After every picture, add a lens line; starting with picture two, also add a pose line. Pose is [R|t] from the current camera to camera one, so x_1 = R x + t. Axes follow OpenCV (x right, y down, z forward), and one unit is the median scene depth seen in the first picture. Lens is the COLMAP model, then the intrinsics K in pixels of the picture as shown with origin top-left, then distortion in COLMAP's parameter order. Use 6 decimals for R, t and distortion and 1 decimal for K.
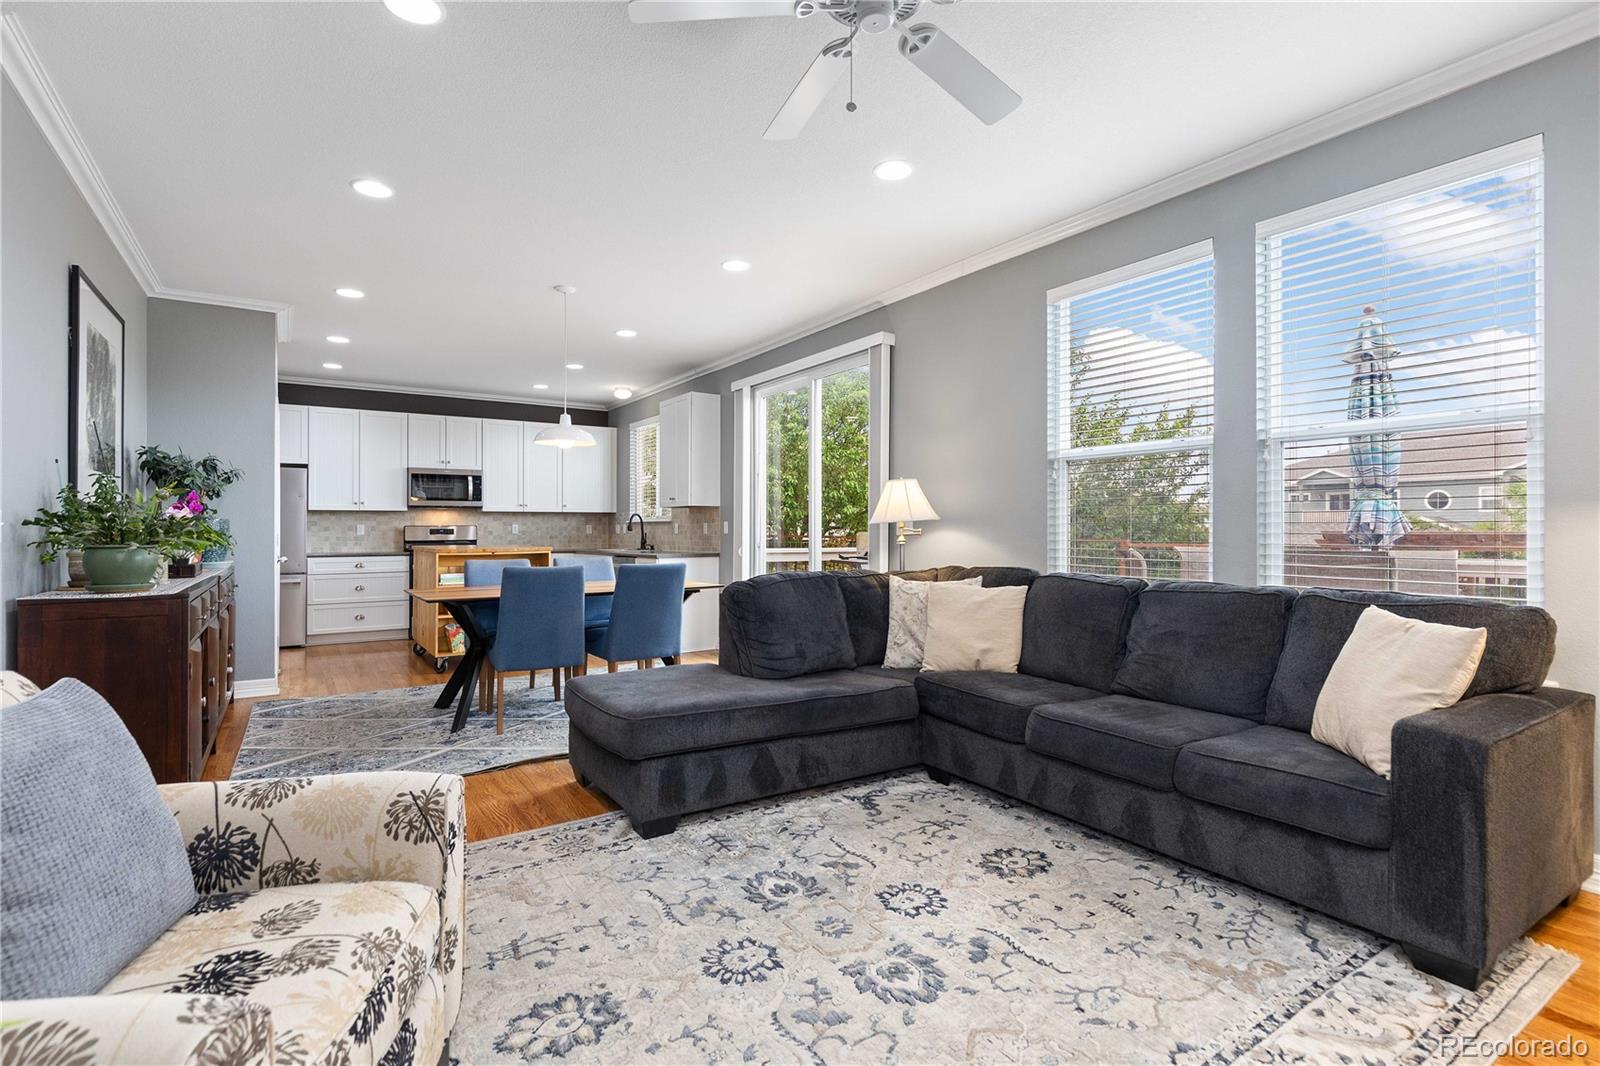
lens RADIAL K [[765.6, 0, 785.5], [0, 765.6, 531.4], [0, 0, 1]] dist [0.001700, -0.000430]
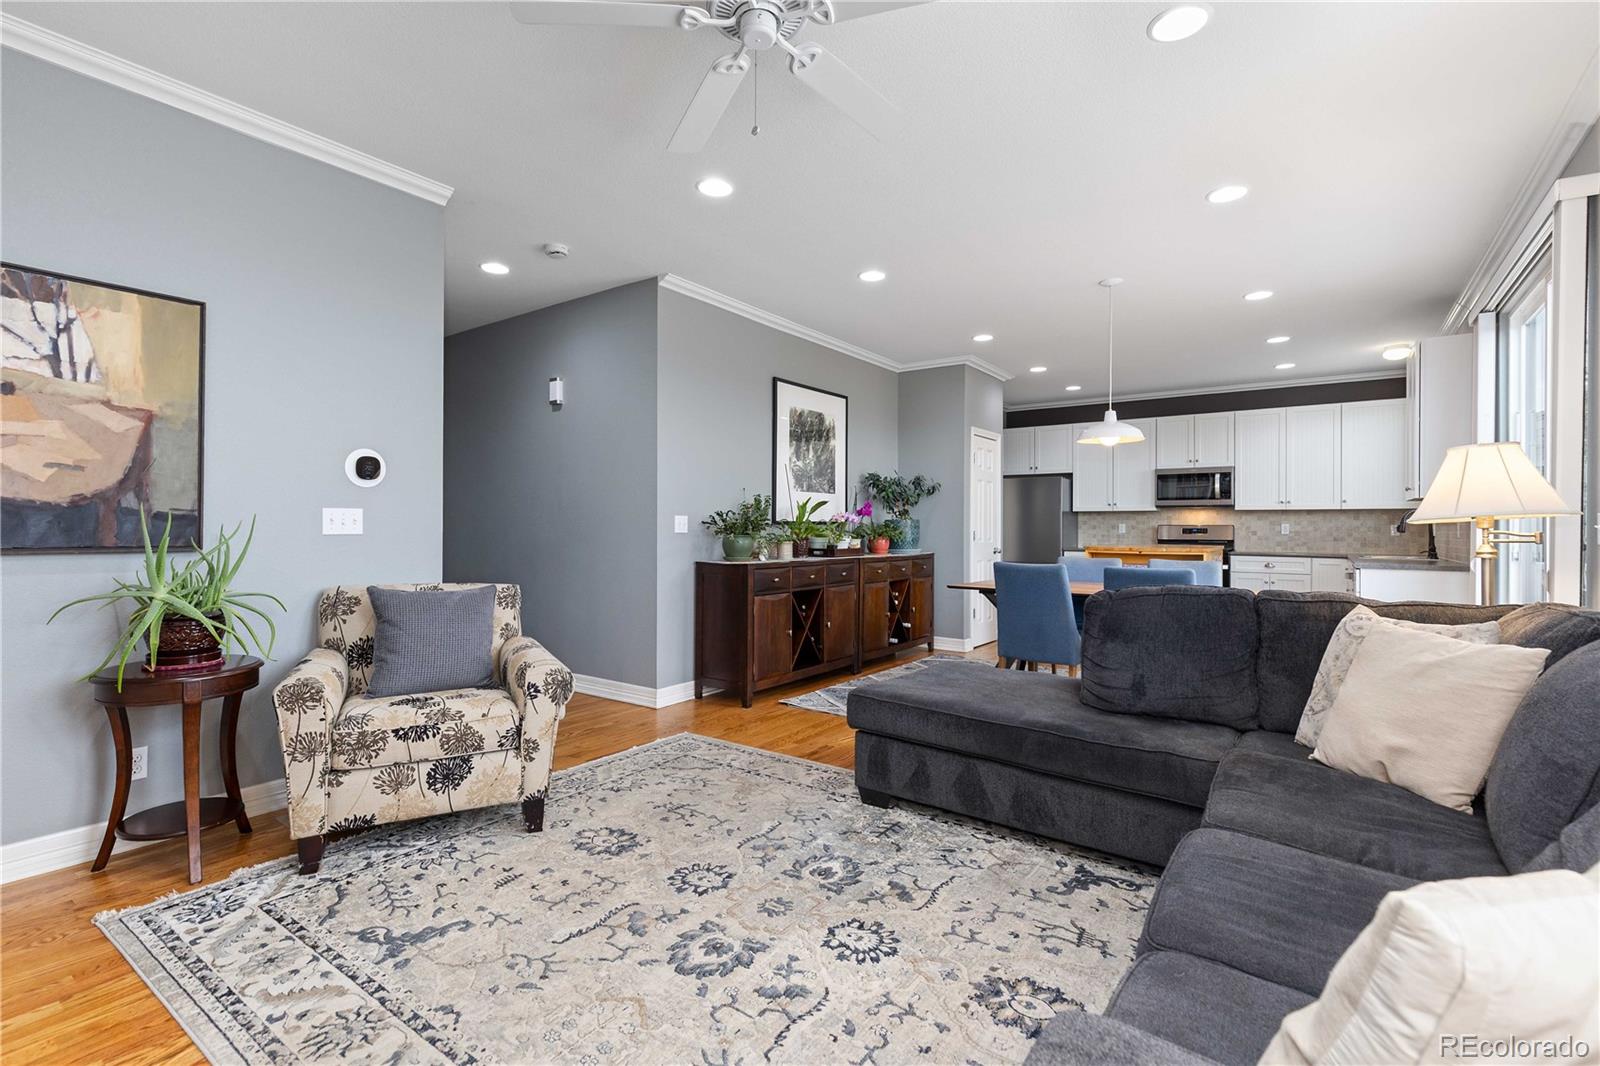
lens RADIAL K [[734.3, 0, 786.8], [0, 734.3, 523.1], [0, 0, 1]] dist [0.005656, -0.000297]
pose [[0.353426, 0.000441, -0.935462, 0.759120], [-0.010157, 0.999943, -0.003366, -0.003871], [0.935407, 0.010691, 0.353411, 0.491542]]
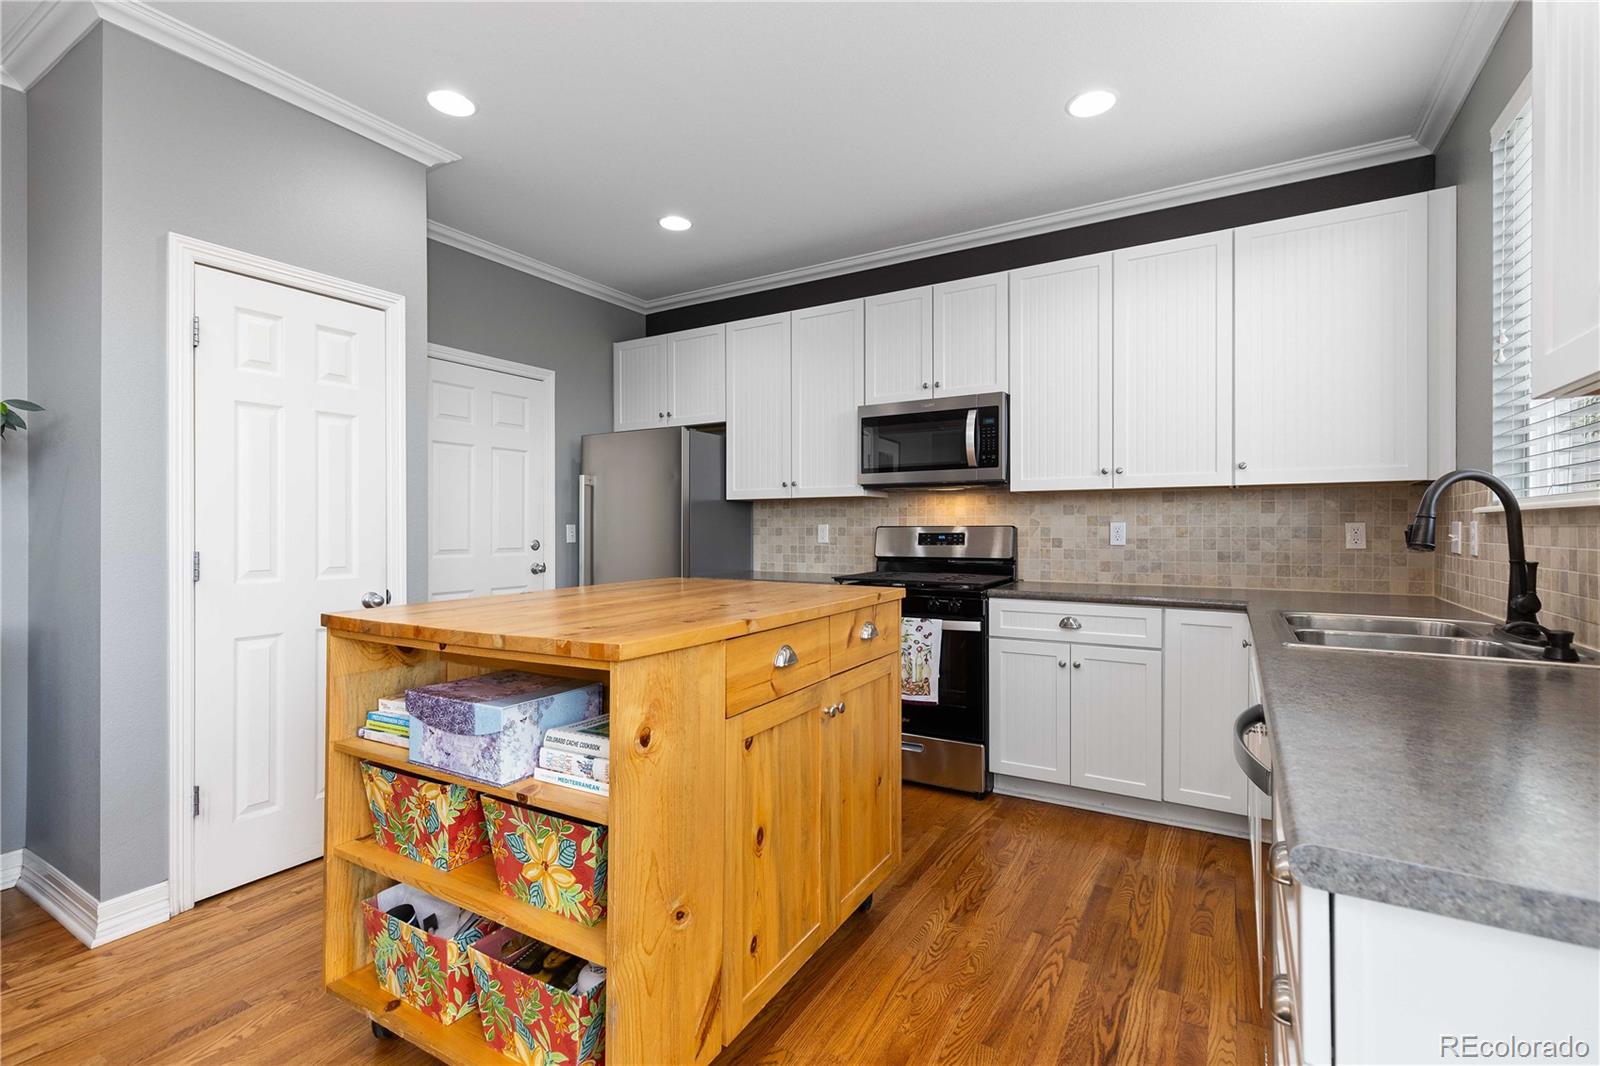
lens RADIAL K [[734.3, 0, 784.1], [0, 734.3, 518.2], [0, 0, 1]] dist [0.005656, -0.000297]
pose [[0.435326, -0.008458, -0.900233, -0.261258], [-0.000490, 0.999953, -0.009631, -0.023026], [0.900273, 0.004634, 0.435302, 2.120109]]
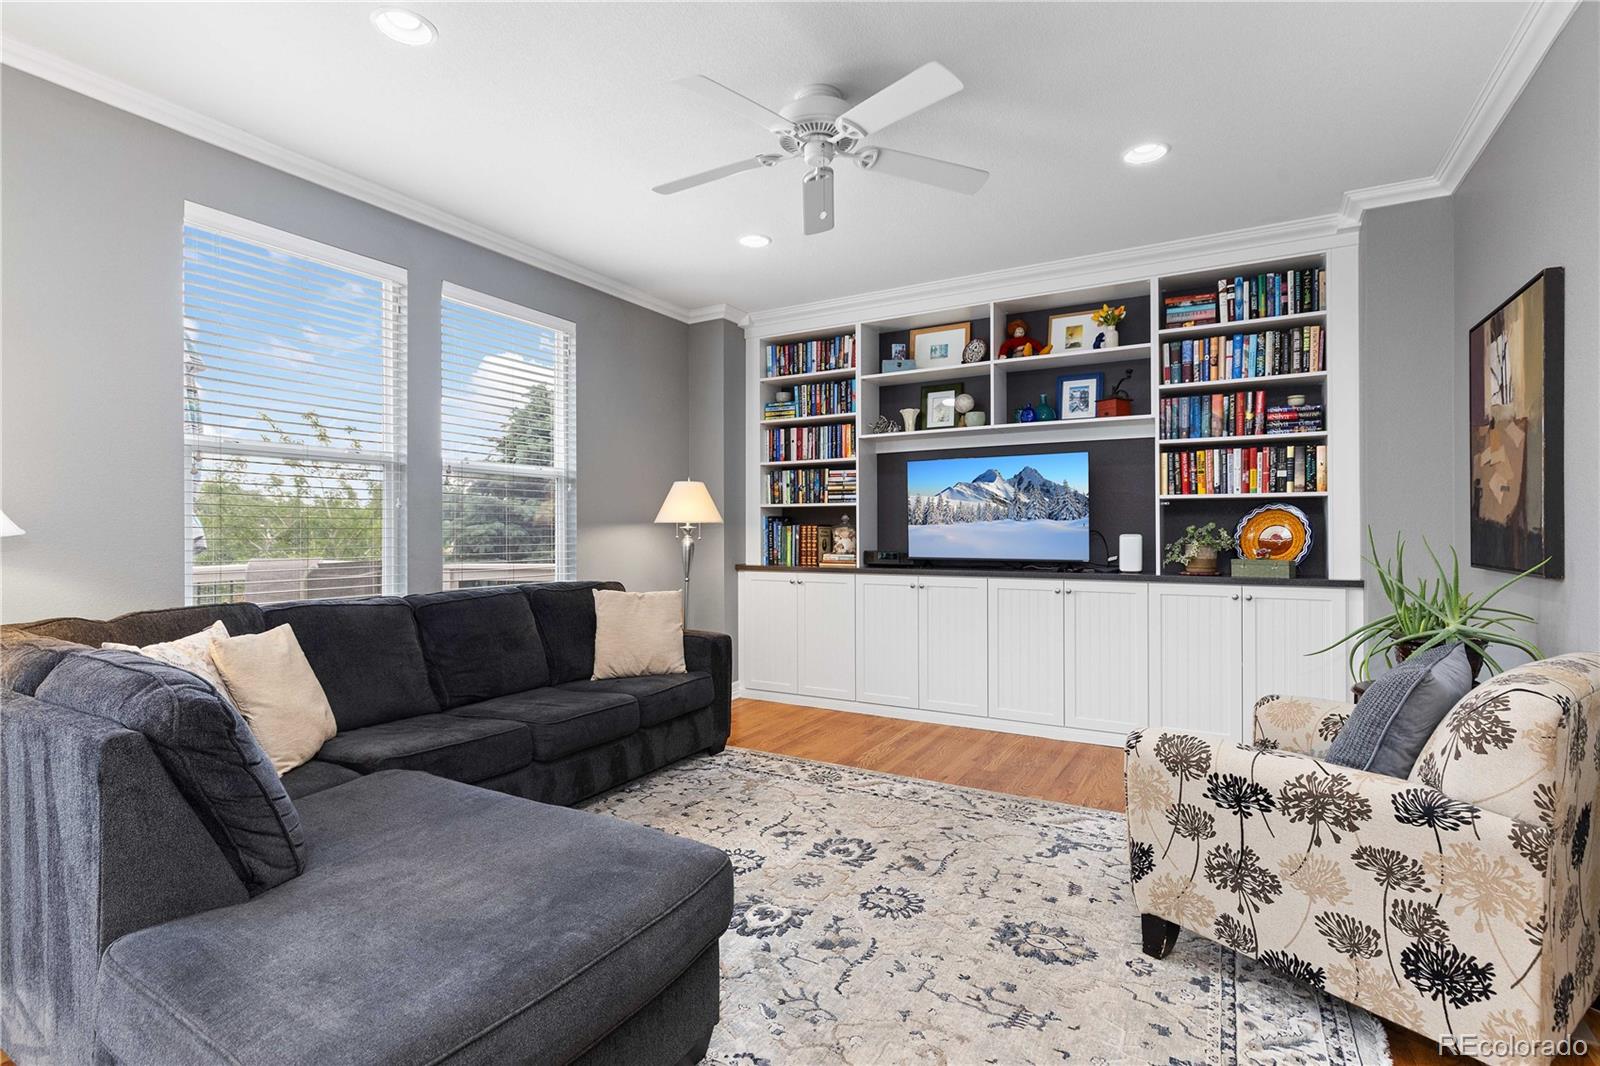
lens RADIAL K [[765.6, 0, 800.7], [0, 765.6, 532.6], [0, 0, 1]] dist [0.001700, -0.000430]
pose [[-0.466548, 0.000467, 0.884496, -0.739379], [0.006178, 0.999977, 0.002731, -0.019640], [-0.884474, 0.006739, -0.466541, 1.174620]]
